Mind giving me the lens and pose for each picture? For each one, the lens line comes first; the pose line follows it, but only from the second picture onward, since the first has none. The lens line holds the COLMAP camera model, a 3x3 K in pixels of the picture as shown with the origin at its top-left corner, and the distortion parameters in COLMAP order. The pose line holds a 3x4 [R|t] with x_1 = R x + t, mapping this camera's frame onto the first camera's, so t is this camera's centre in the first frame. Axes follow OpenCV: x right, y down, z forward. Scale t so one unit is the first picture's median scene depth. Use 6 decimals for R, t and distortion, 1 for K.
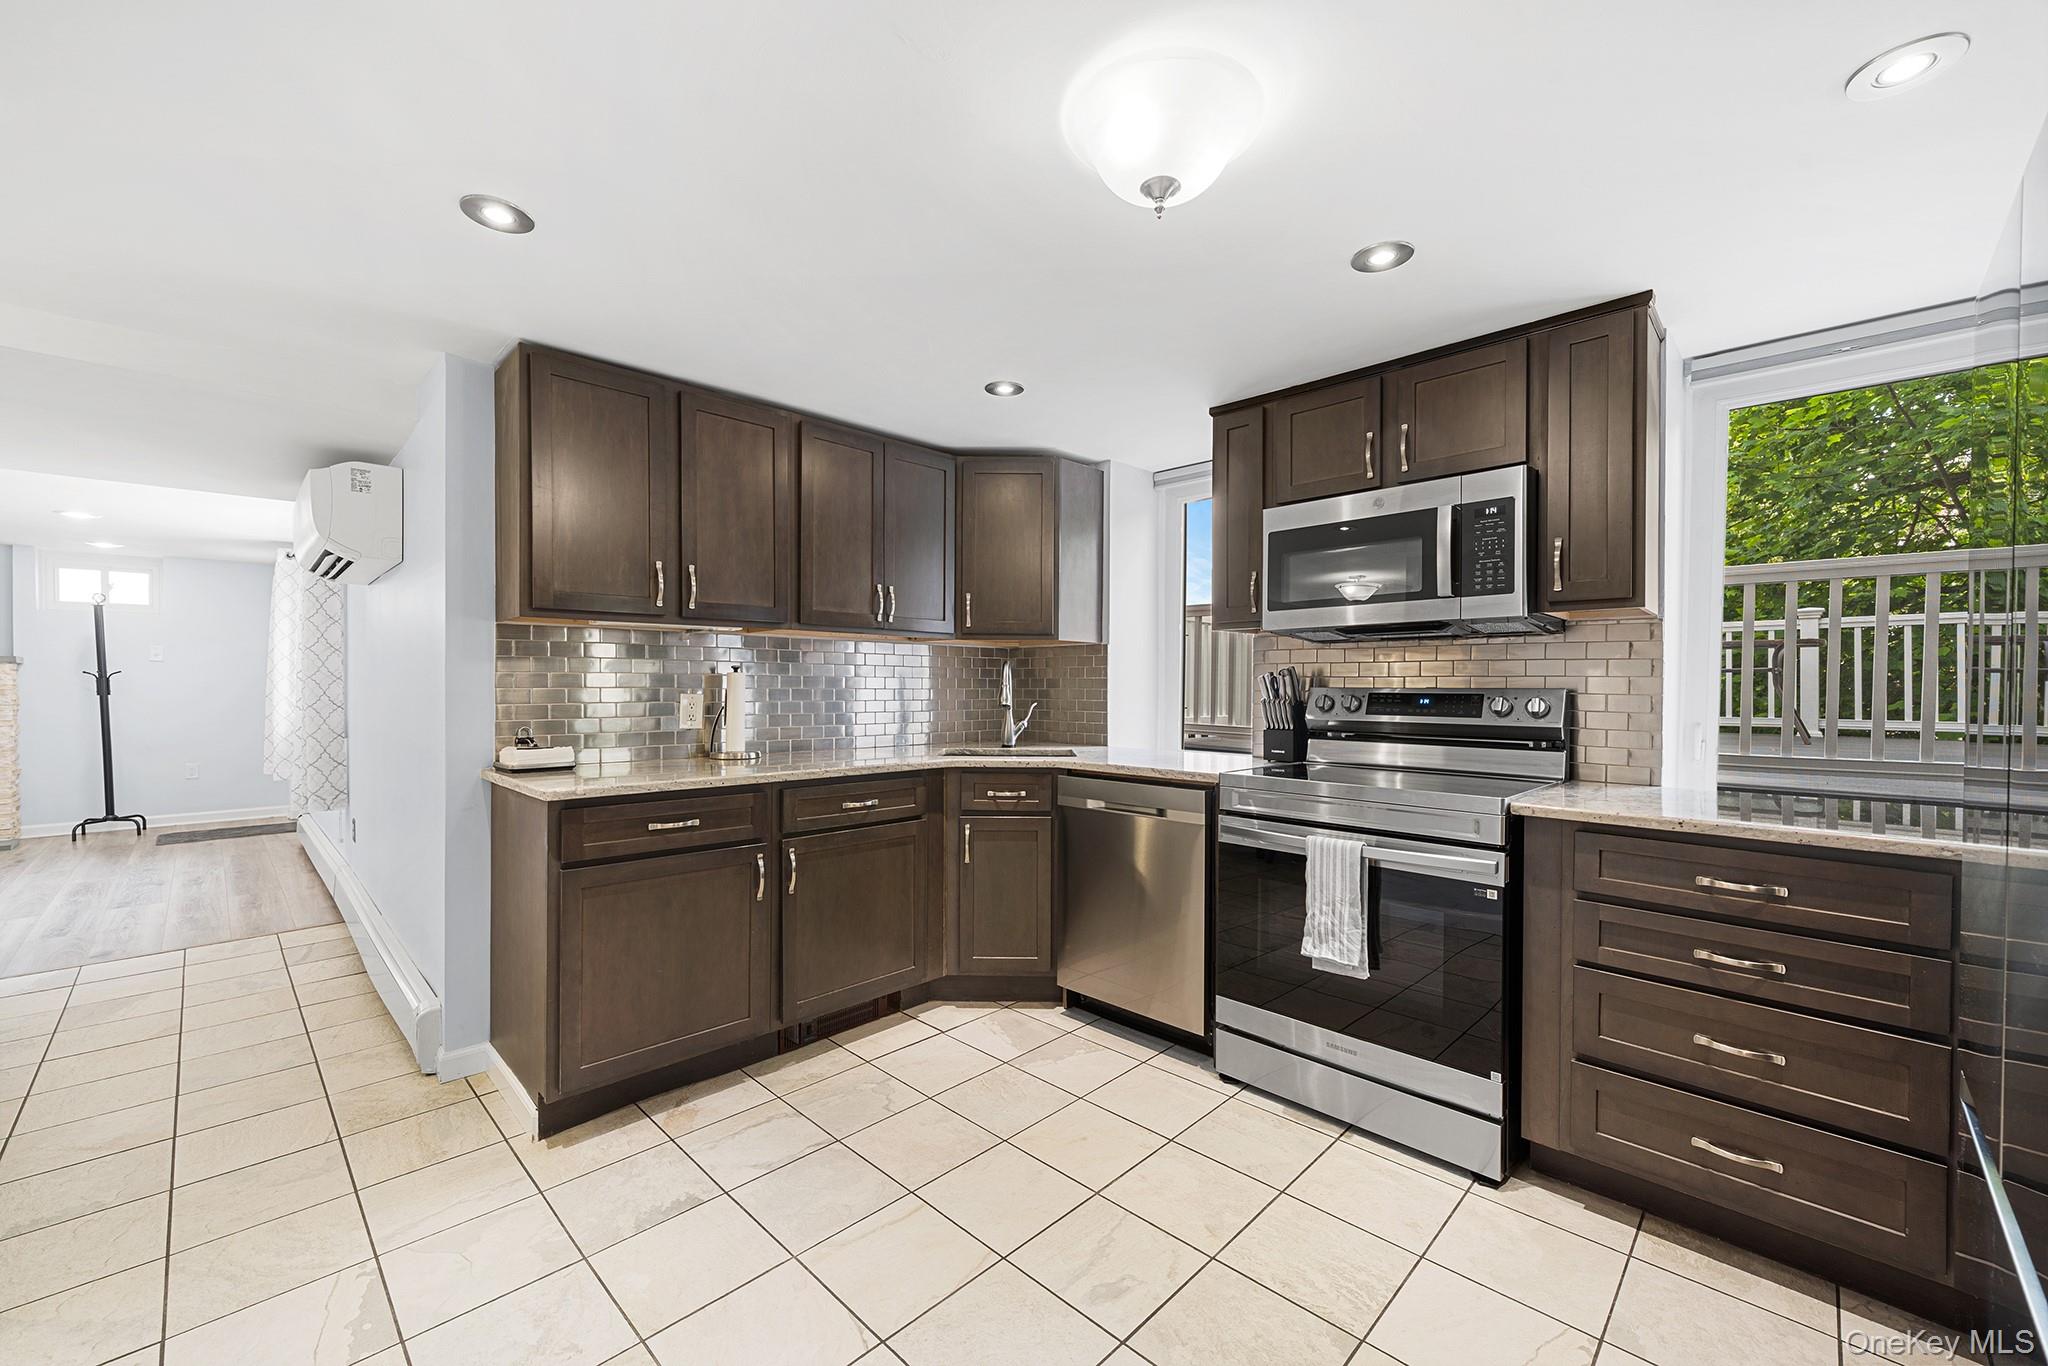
lens RADIAL K [[826.6, 0, 1010.5], [0, 826.6, 688.7], [0, 0, 1]] dist [0.000332, -0.000906]
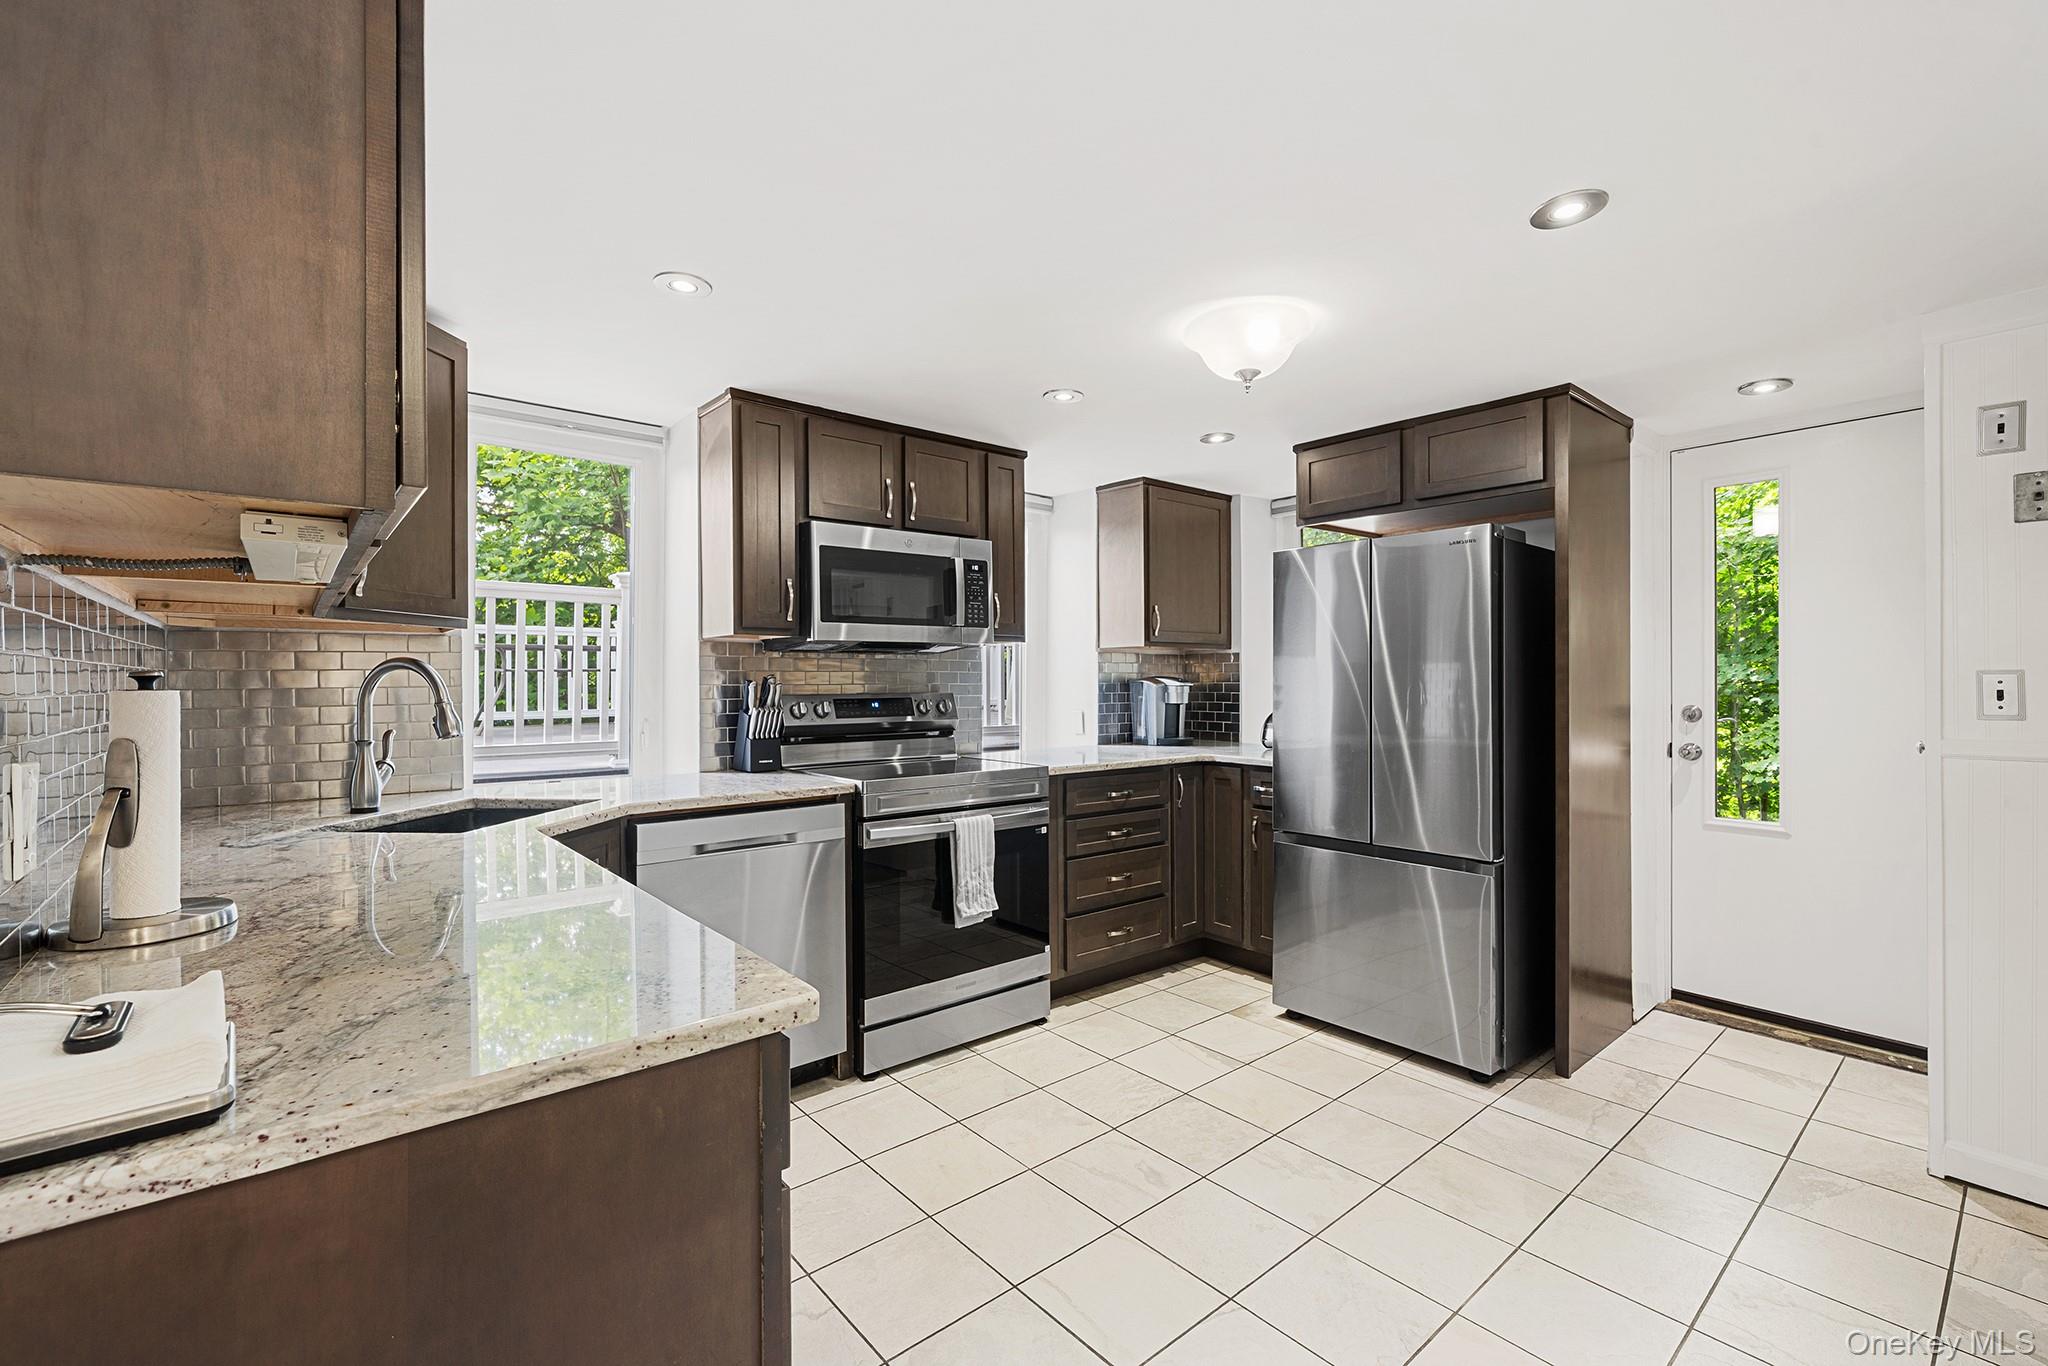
lens RADIAL K [[879.6, 0, 1037.3], [0, 879.6, 681.1], [0, 0, 1]] dist [-0.001469, 0.000661]
pose [[0.069343, -0.006231, 0.997573, -0.807395], [0.008130, 0.999951, 0.005681, -0.026396], [-0.997560, 0.007717, 0.069390, 0.705651]]
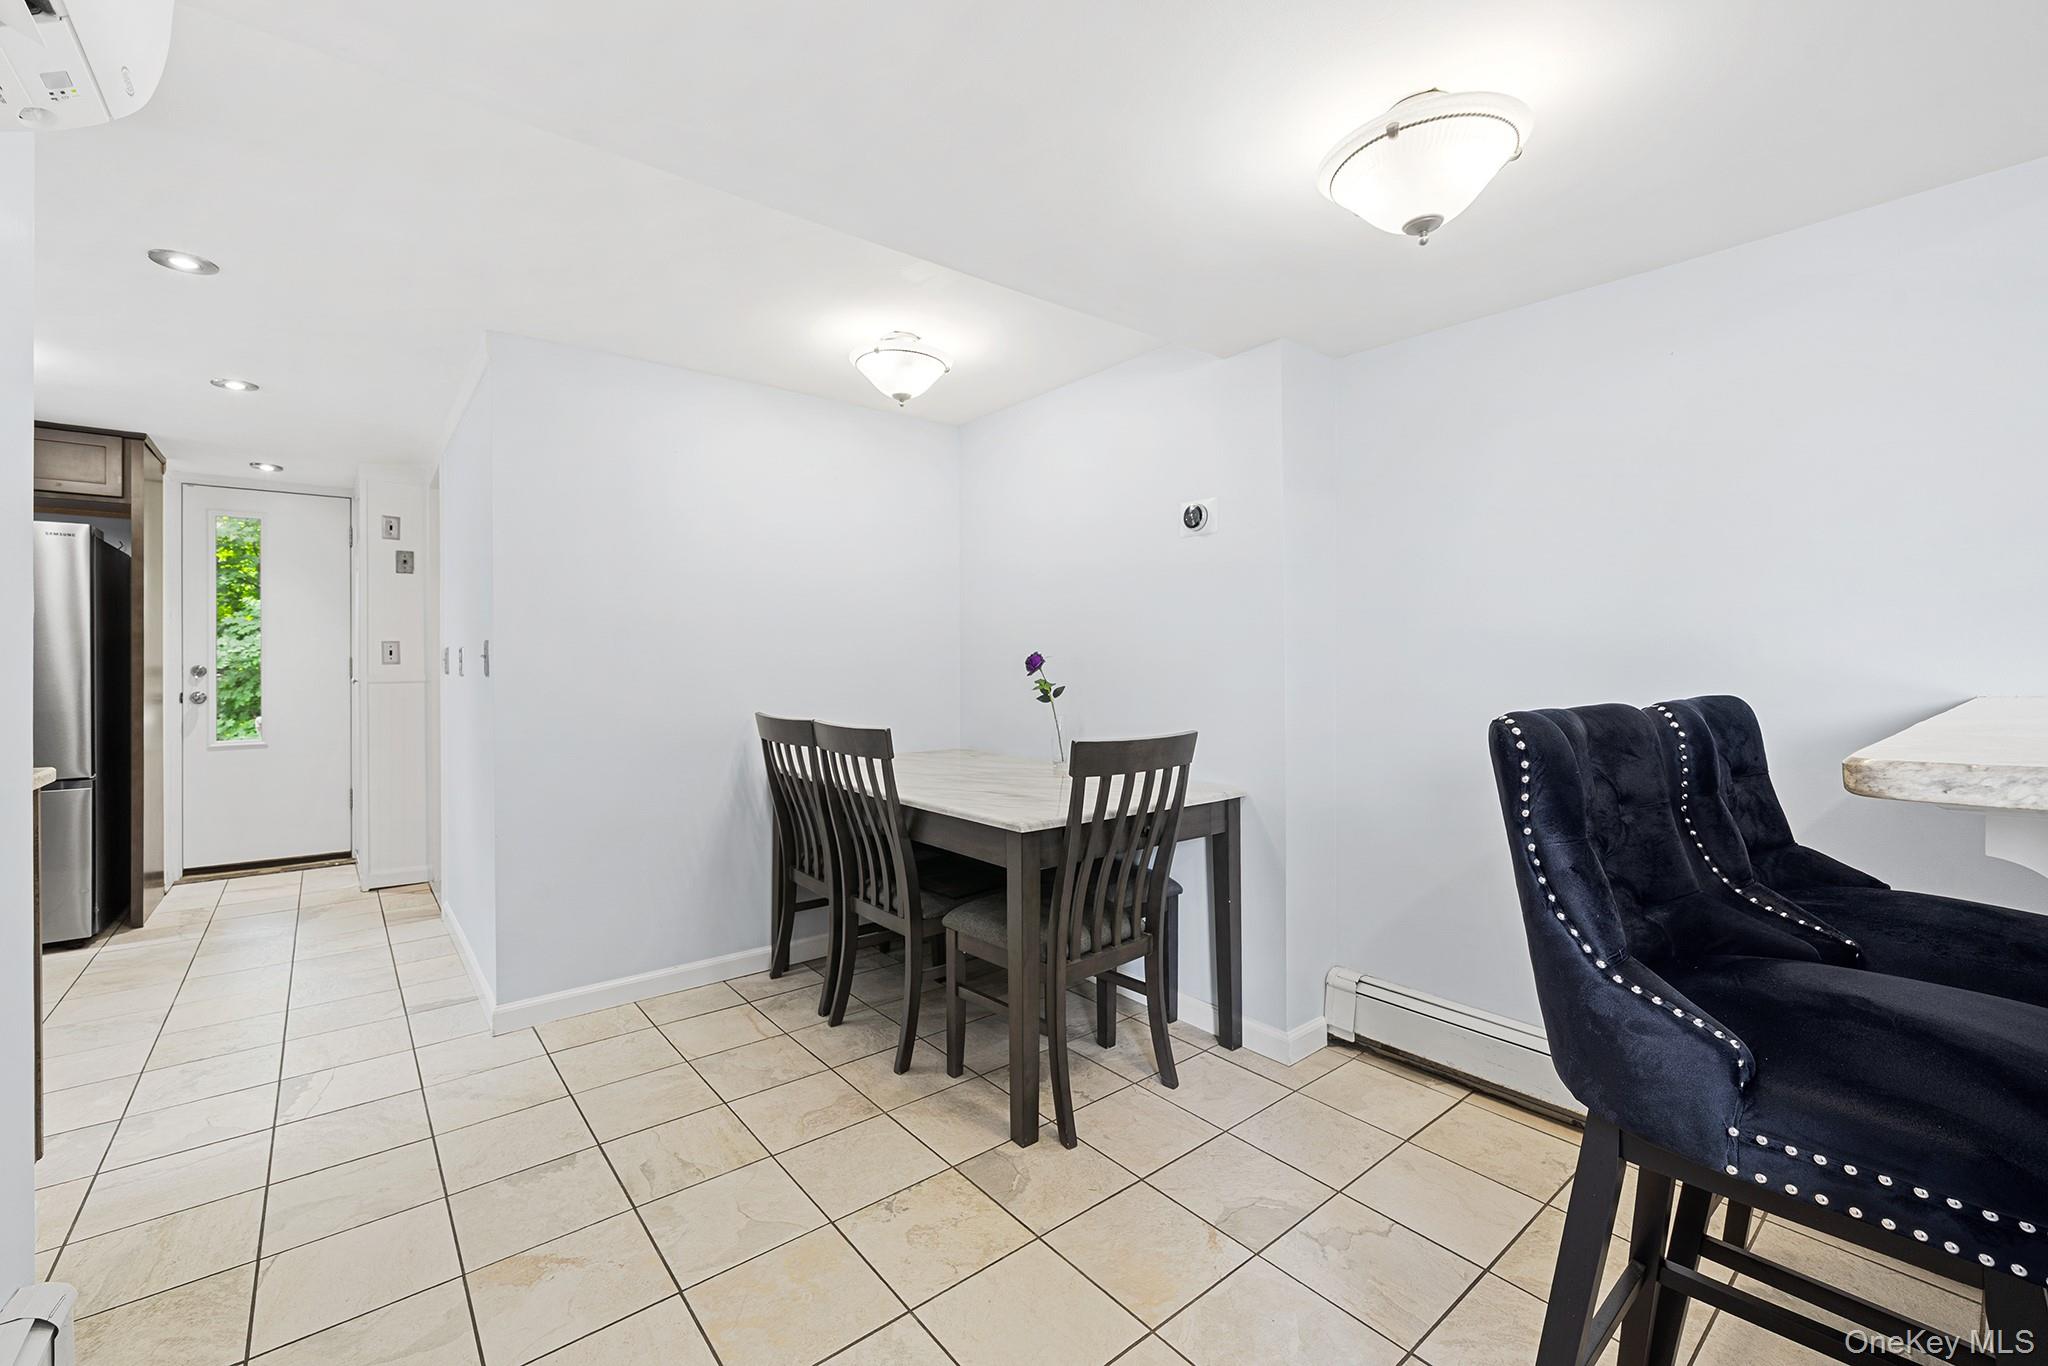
lens RADIAL K [[826.6, 0, 963.0], [0, 826.6, 673.2], [0, 0, 1]] dist [0.000332, -0.000906]
pose [[-0.991514, -0.004645, 0.129918, -2.018137], [-0.002345, 0.999838, 0.017854, 0.062230], [-0.129980, 0.017397, -0.991364, 2.397345]]
